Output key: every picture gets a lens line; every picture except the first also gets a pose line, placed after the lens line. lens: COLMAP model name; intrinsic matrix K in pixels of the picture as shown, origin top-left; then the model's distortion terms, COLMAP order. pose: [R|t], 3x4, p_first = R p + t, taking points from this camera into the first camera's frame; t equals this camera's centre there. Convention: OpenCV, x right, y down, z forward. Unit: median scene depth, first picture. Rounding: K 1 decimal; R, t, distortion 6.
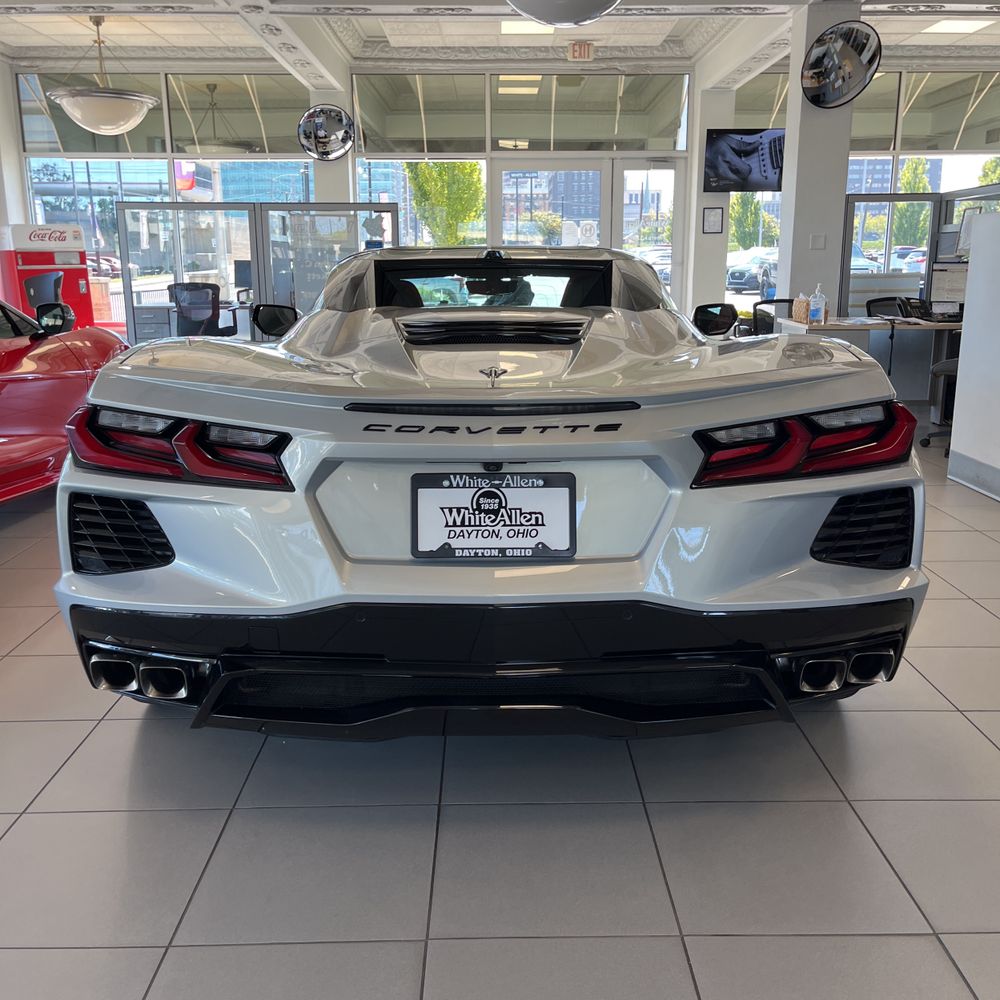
lens RADIAL K [[1020.3, 0, 488.0], [0, 1020.3, 486.7], [0, 0, 1]] dist [0.051660, -0.000896]
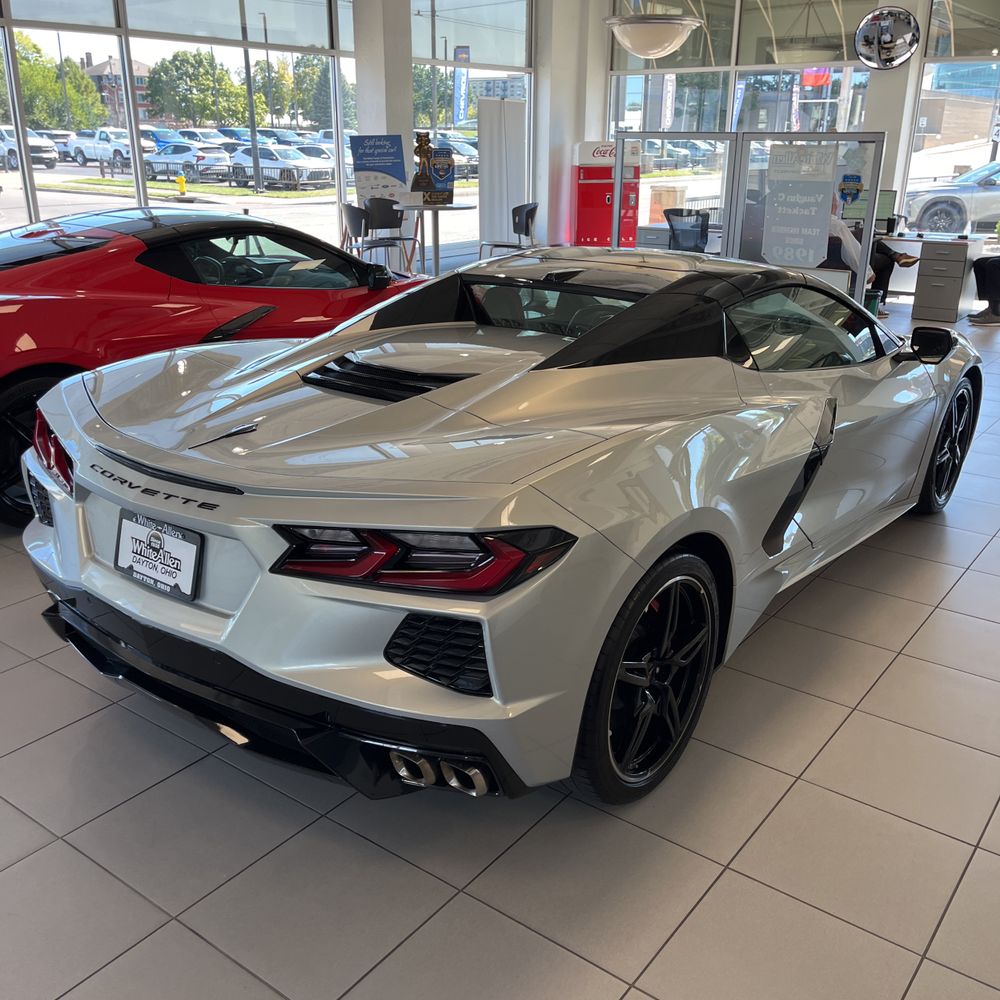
lens RADIAL K [[1016.7, 0, 500.0], [0, 1016.7, 500.0], [0, 0, 1]] dist [0.019126, 0.018570]
pose [[0.794650, 0.215659, -0.567471, 1.035431], [-0.142101, 0.974882, 0.171502, -0.309365], [0.590203, -0.055646, 0.805335, 0.245978]]
